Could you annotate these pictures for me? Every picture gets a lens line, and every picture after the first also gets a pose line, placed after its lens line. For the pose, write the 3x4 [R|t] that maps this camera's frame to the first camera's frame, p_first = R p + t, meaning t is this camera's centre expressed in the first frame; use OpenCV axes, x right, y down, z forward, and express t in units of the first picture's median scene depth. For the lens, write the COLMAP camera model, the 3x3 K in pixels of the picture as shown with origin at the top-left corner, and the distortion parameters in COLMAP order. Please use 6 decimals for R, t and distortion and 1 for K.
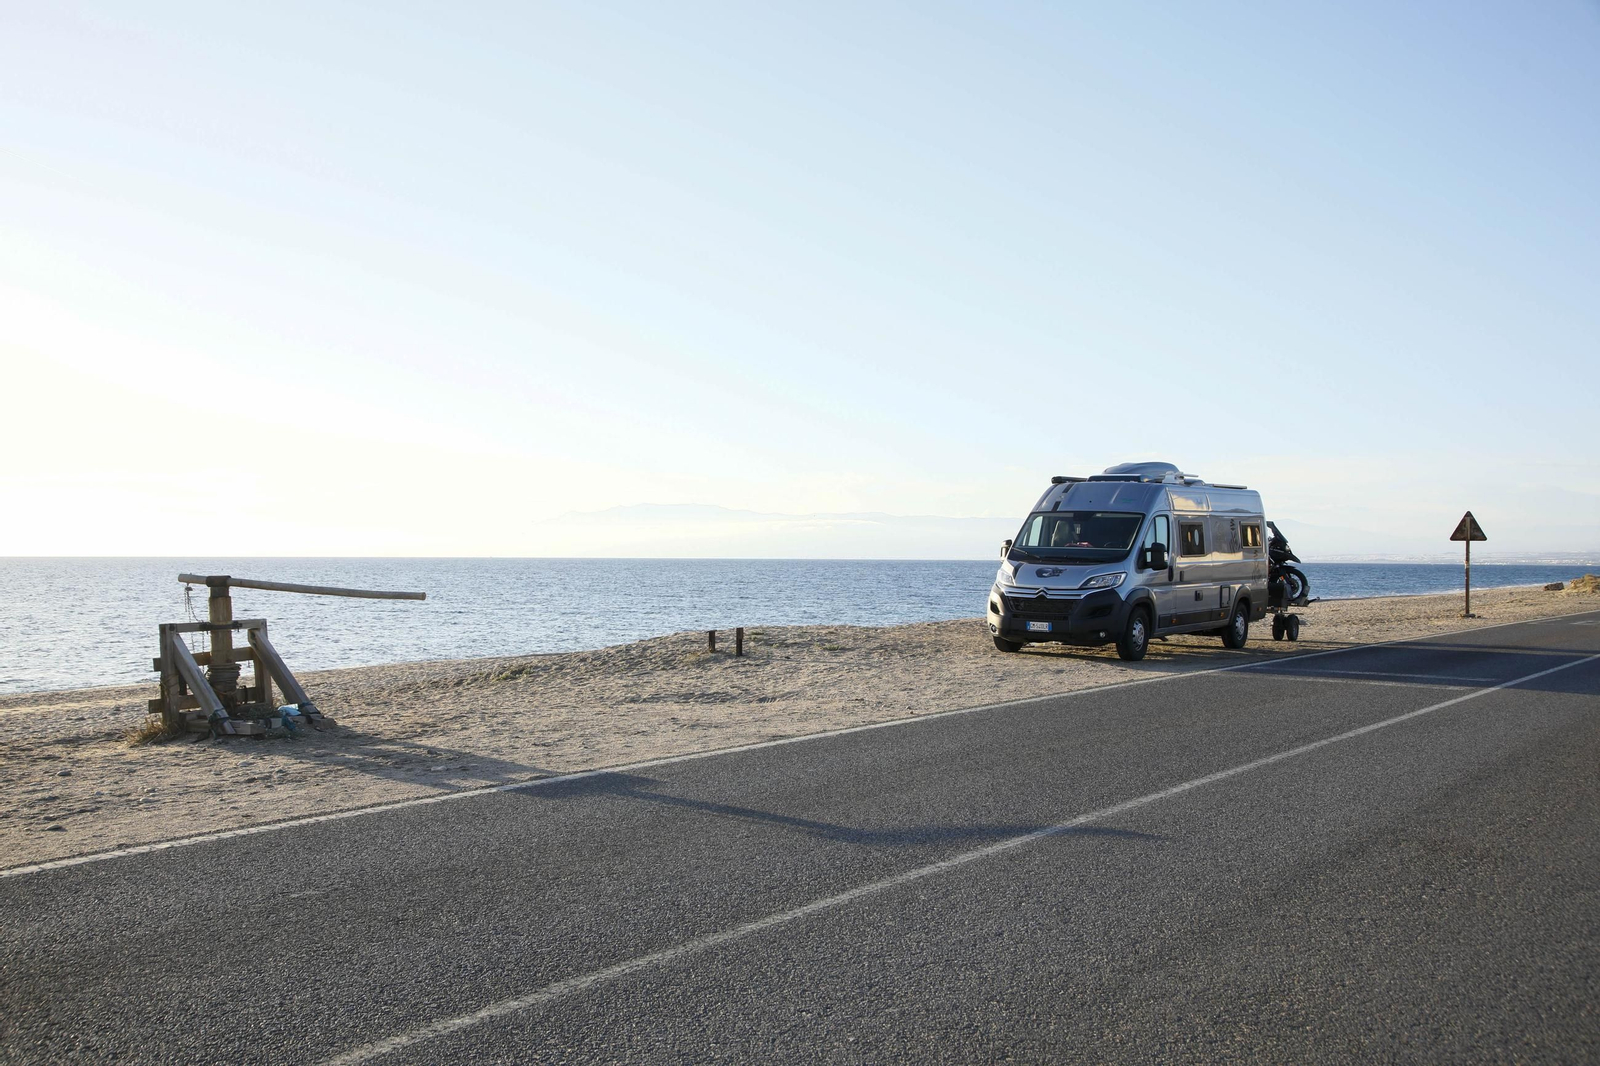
lens RADIAL K [[1580.4, 0, 800.0], [0, 1580.4, 533.0], [0, 0, 1]] dist [-0.003232, 0.389045]
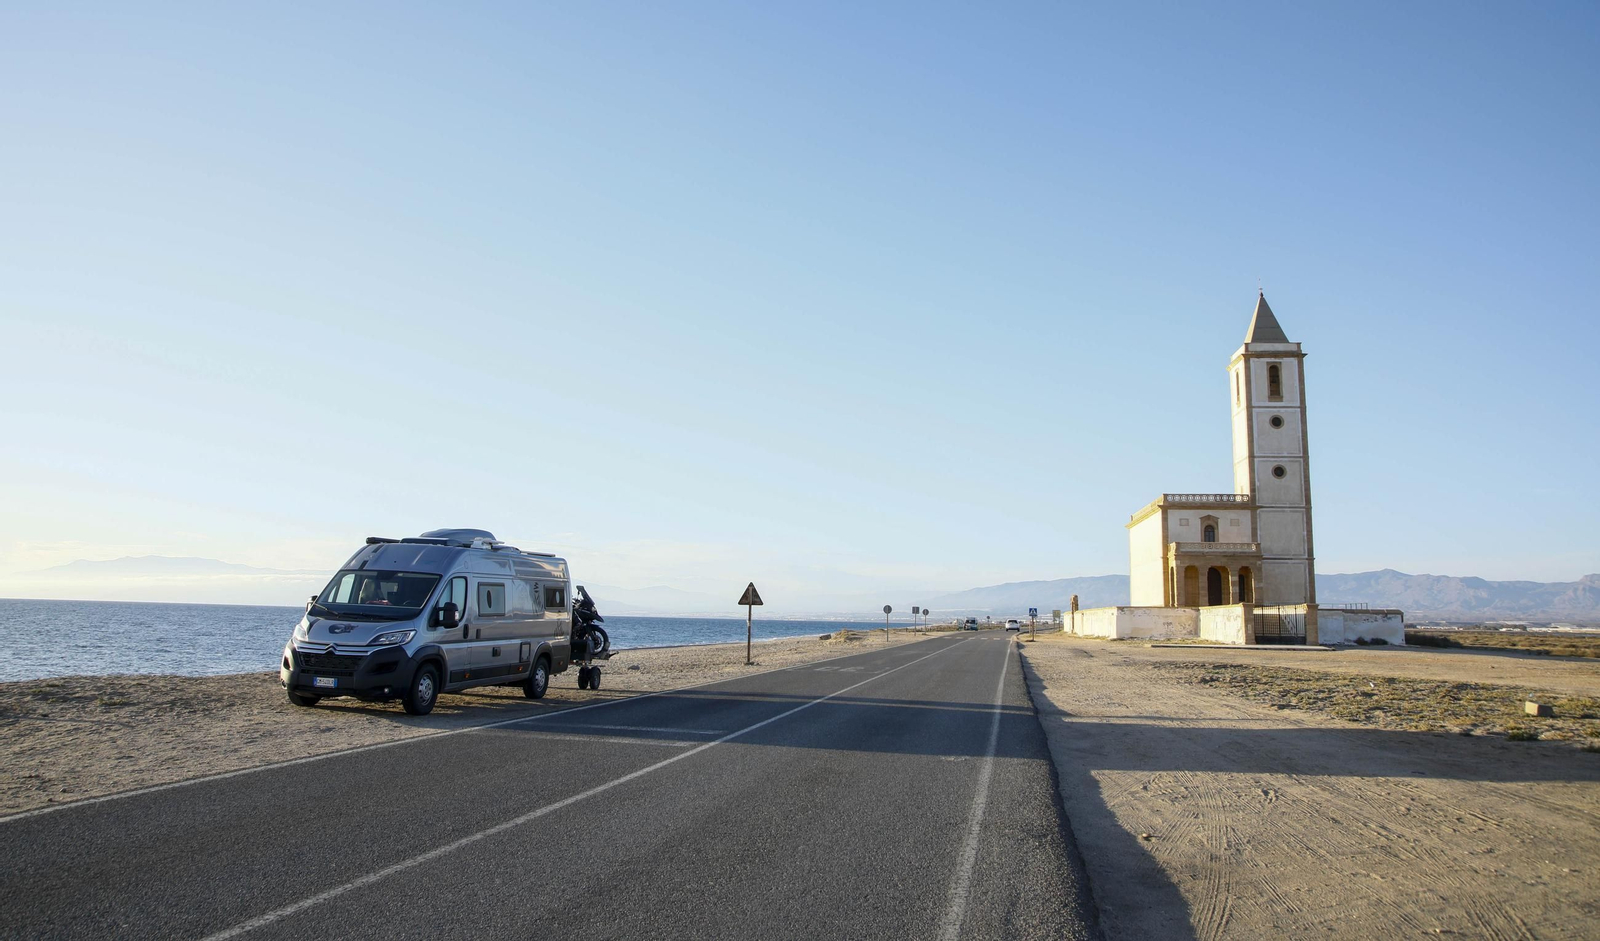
lens RADIAL K [[1093.0, 0, 800.0], [0, 1093.0, 470.5], [0, 0, 1]] dist [-0.003861, -0.000418]
pose [[0.922621, 0.069287, 0.379433, 0.149996], [-0.027075, 0.992940, -0.115483, -0.003257], [-0.384756, 0.096274, 0.917984, 0.212941]]
